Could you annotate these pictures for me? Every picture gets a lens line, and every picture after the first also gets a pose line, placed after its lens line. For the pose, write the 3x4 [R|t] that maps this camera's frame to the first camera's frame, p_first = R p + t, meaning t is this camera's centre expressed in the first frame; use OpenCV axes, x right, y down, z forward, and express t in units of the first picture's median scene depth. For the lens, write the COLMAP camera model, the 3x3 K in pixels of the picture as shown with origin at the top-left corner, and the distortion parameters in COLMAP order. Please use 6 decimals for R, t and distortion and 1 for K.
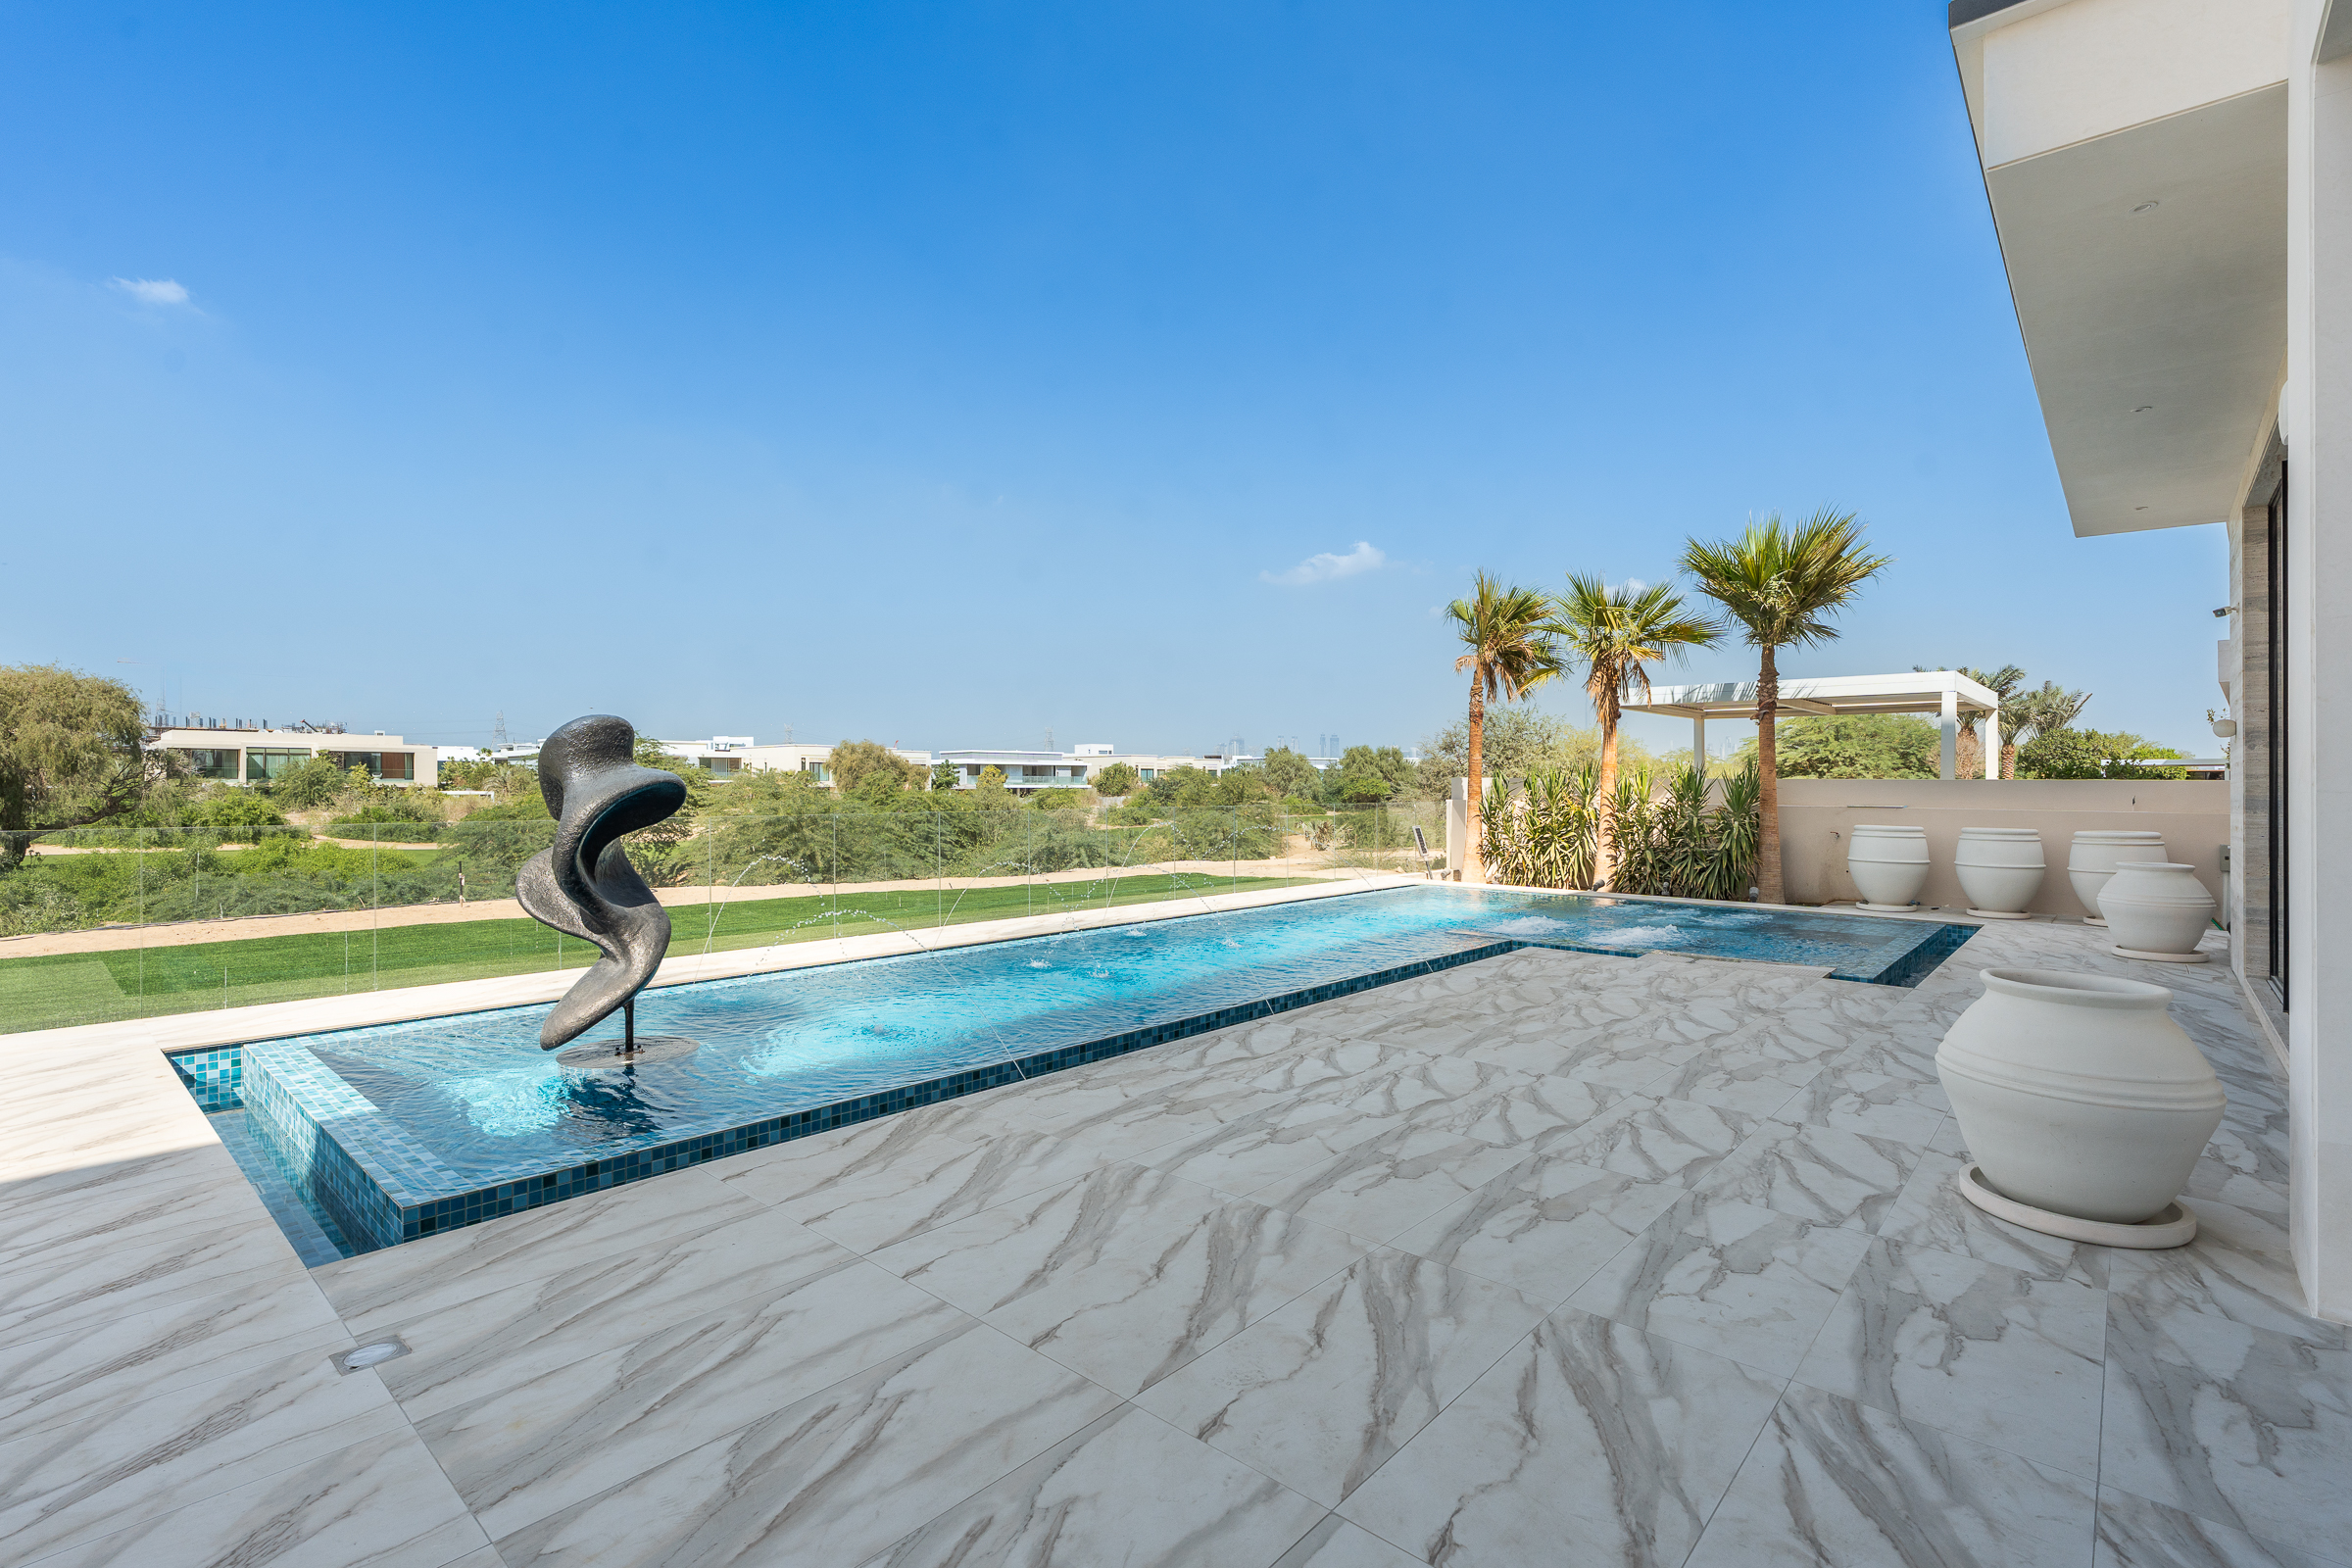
lens RADIAL K [[1077.8, 0, 1202.0], [0, 1077.8, 746.4], [0, 0, 1]] dist [-0.003870, 0.001196]
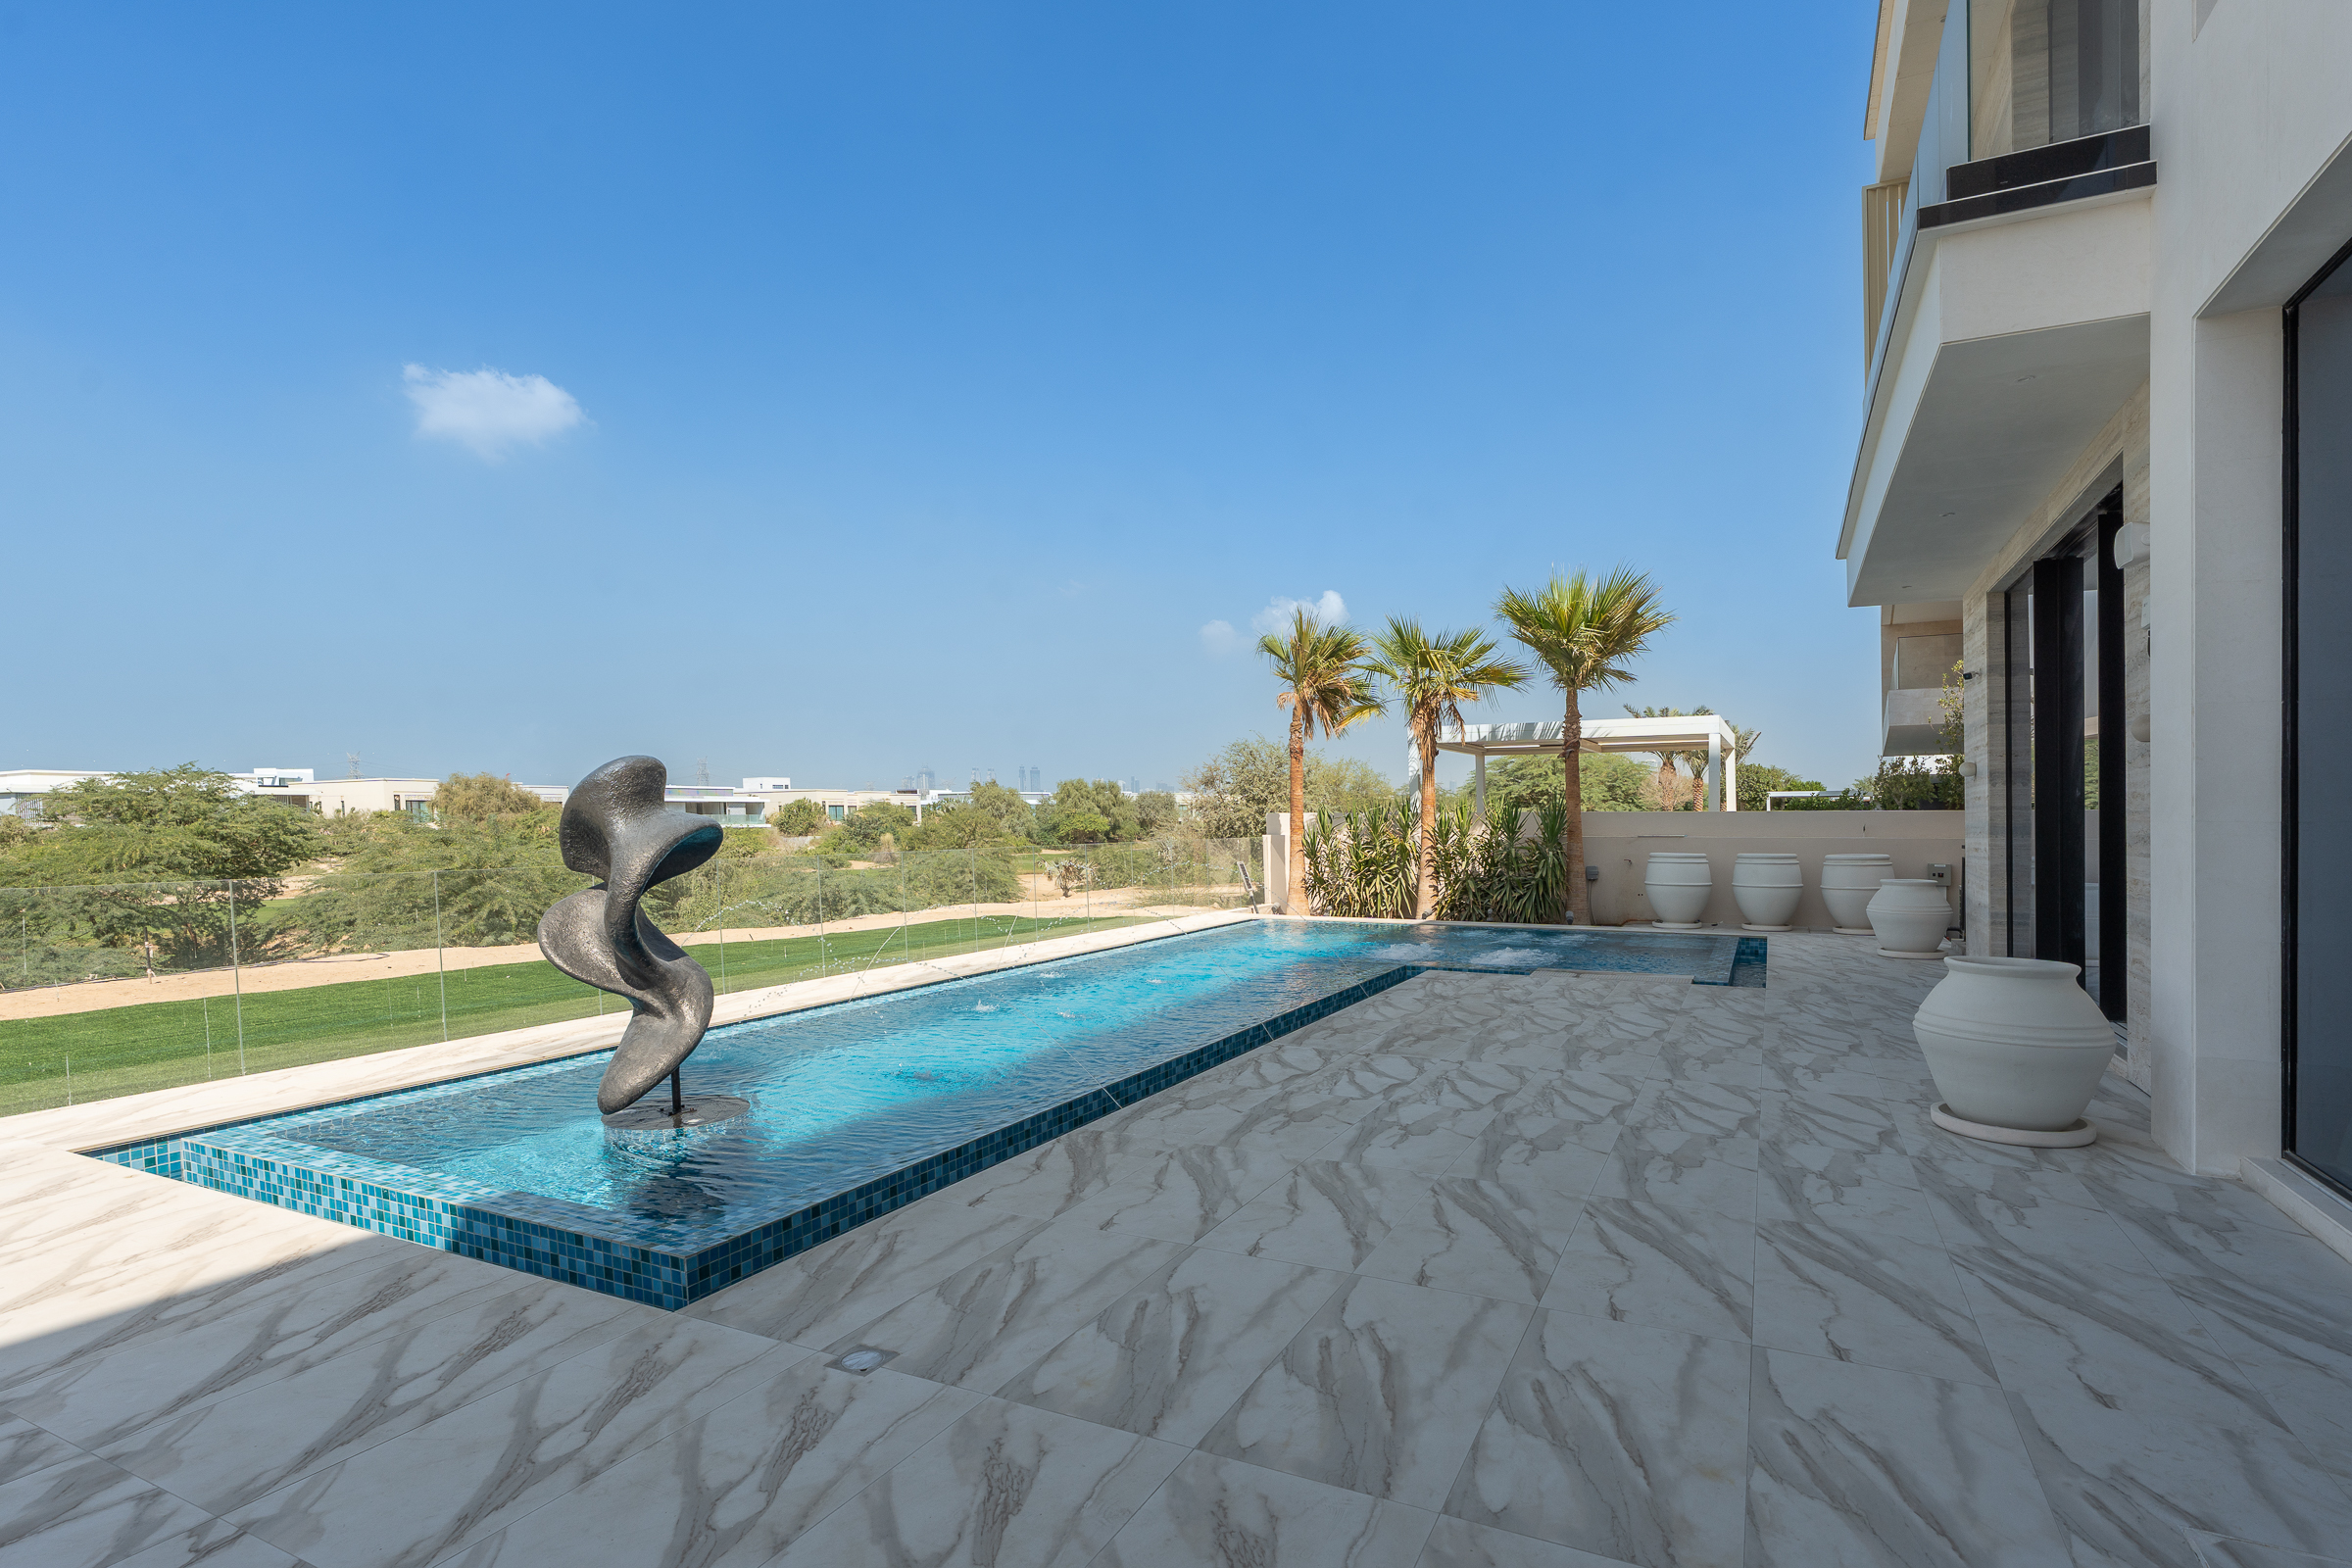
lens RADIAL K [[1168.6, 0, 1183.8], [0, 1168.6, 794.7], [0, 0, 1]] dist [0.000529, -0.000180]
pose [[0.967842, -0.004821, 0.251515, -0.121024], [0.001494, 0.999909, 0.013415, -0.002738], [-0.251556, -0.012608, 0.967761, -0.035671]]
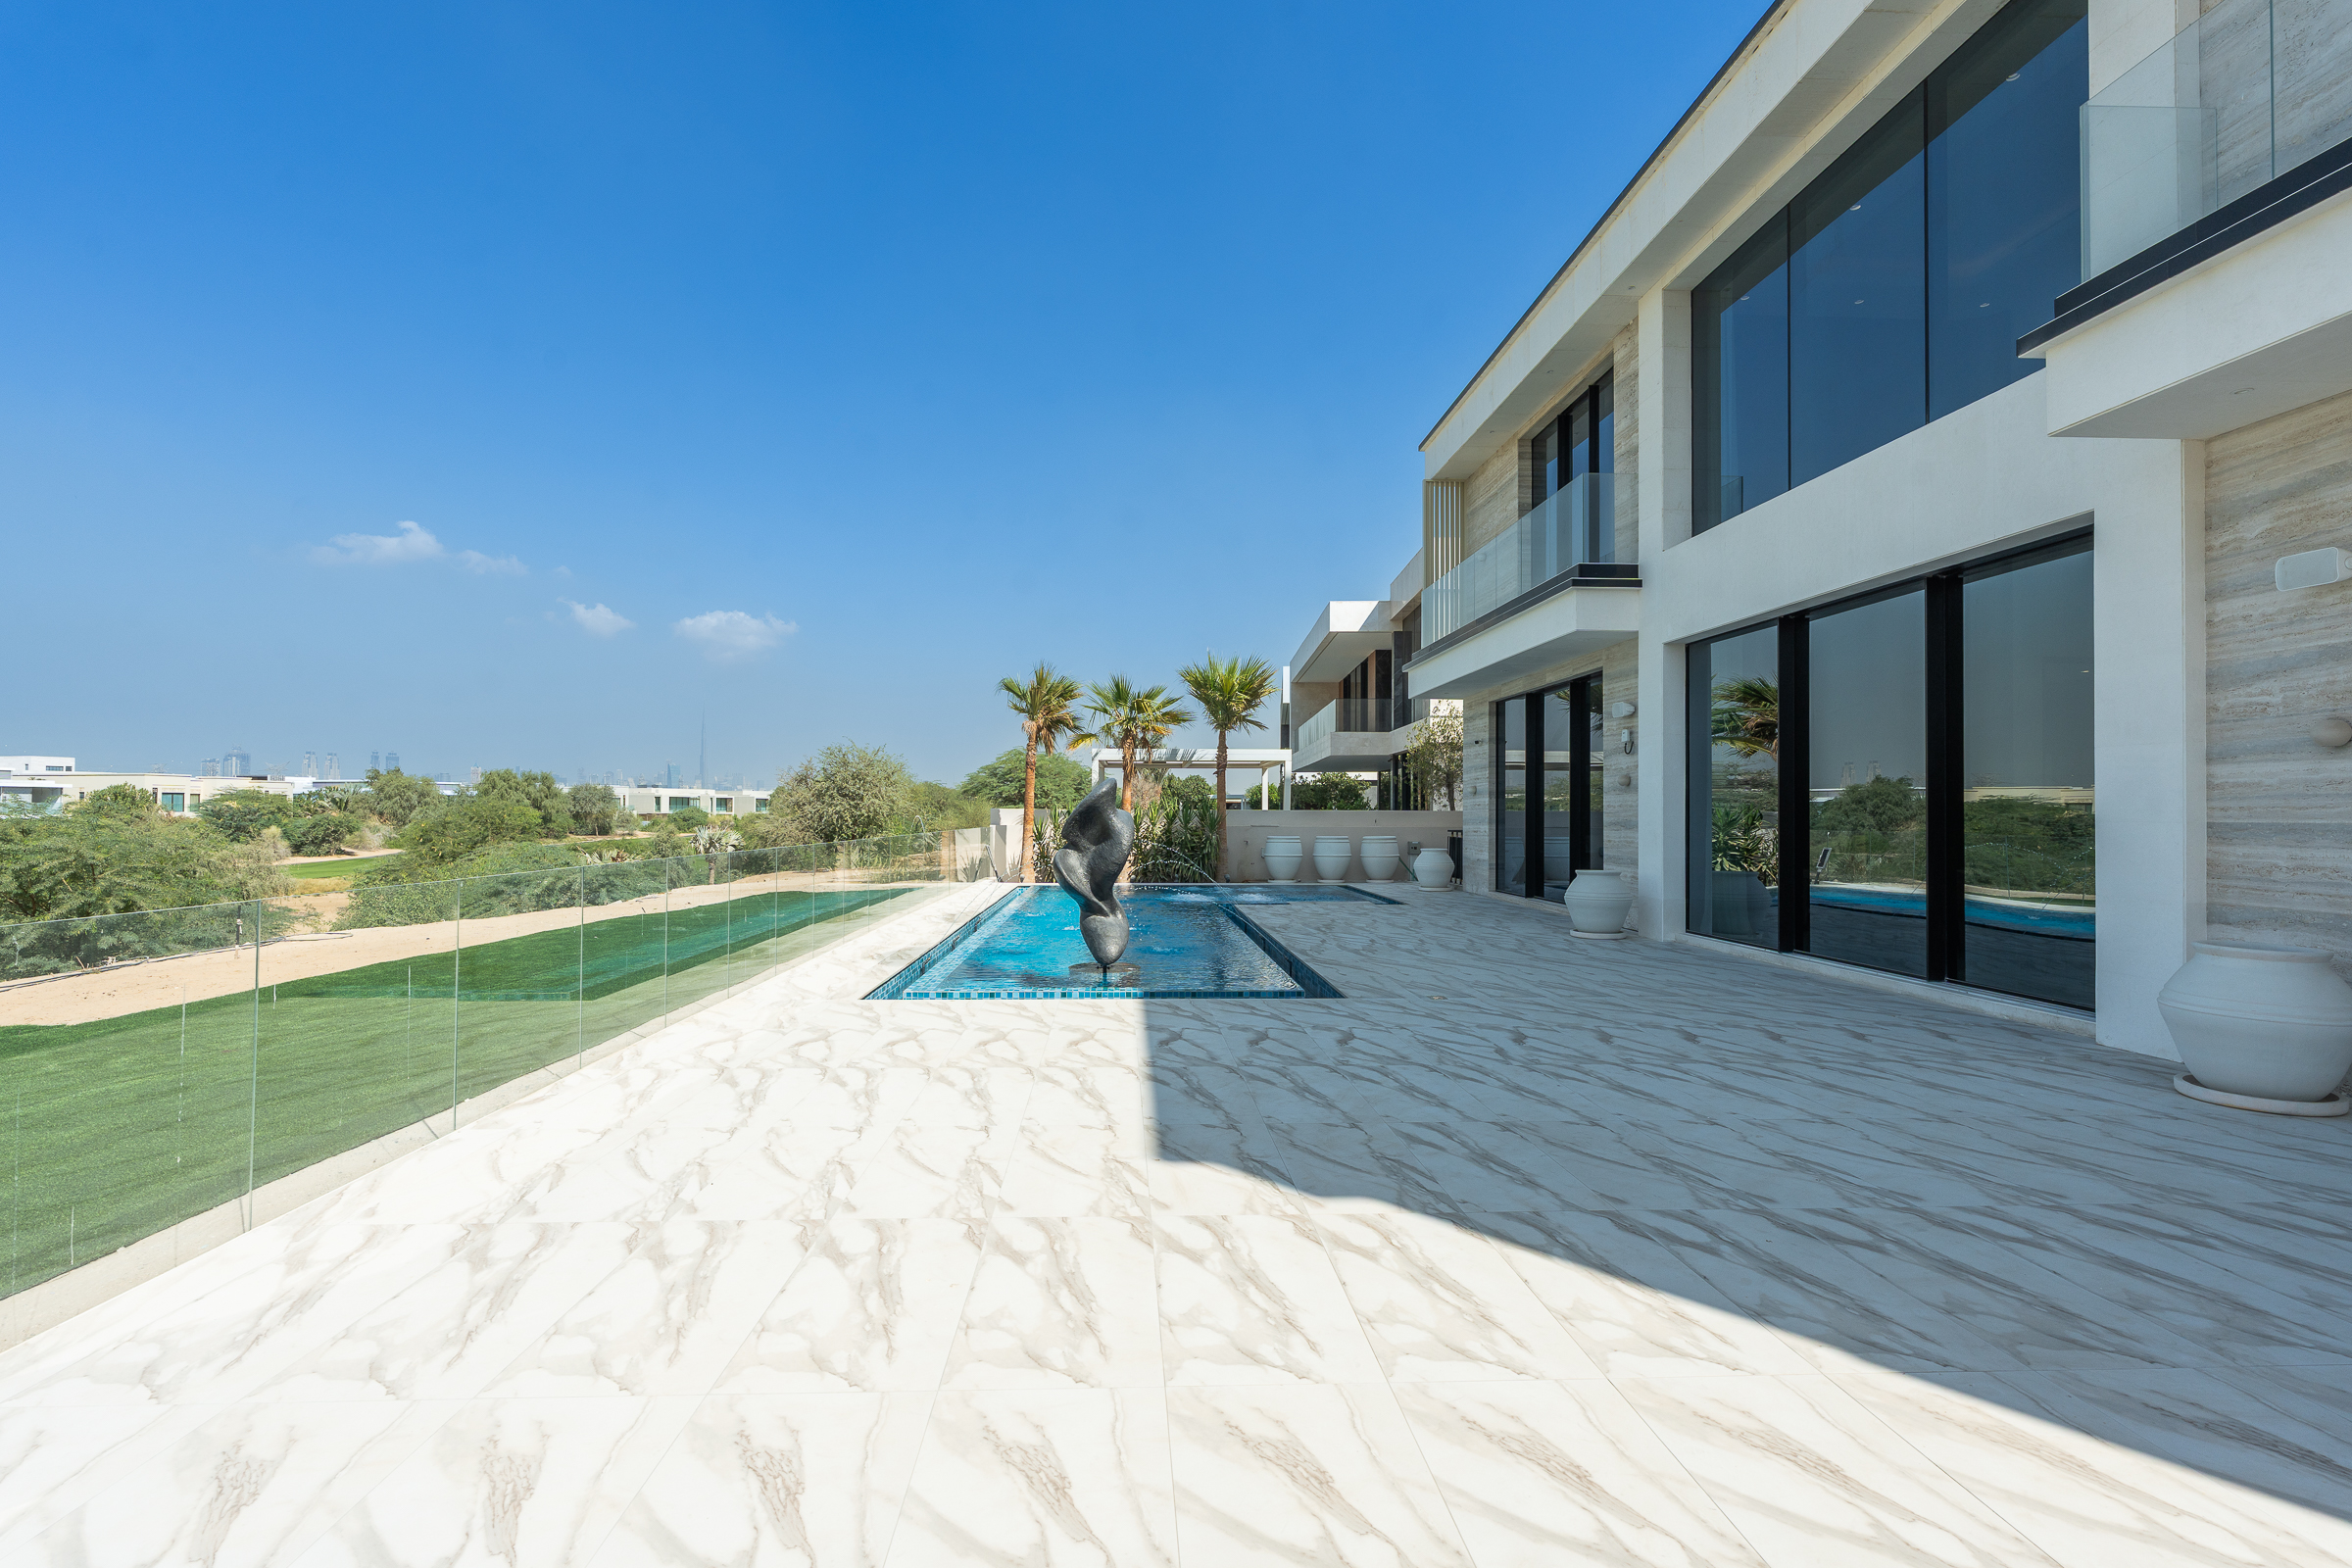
lens RADIAL K [[1077.8, 0, 1137.7], [0, 1077.8, 805.3], [0, 0, 1]] dist [-0.003870, 0.001196]
pose [[0.727635, 0.001400, 0.685963, -0.586477], [-0.021653, 0.999546, 0.020928, -0.007261], [-0.685622, -0.030081, 0.727336, -0.111124]]
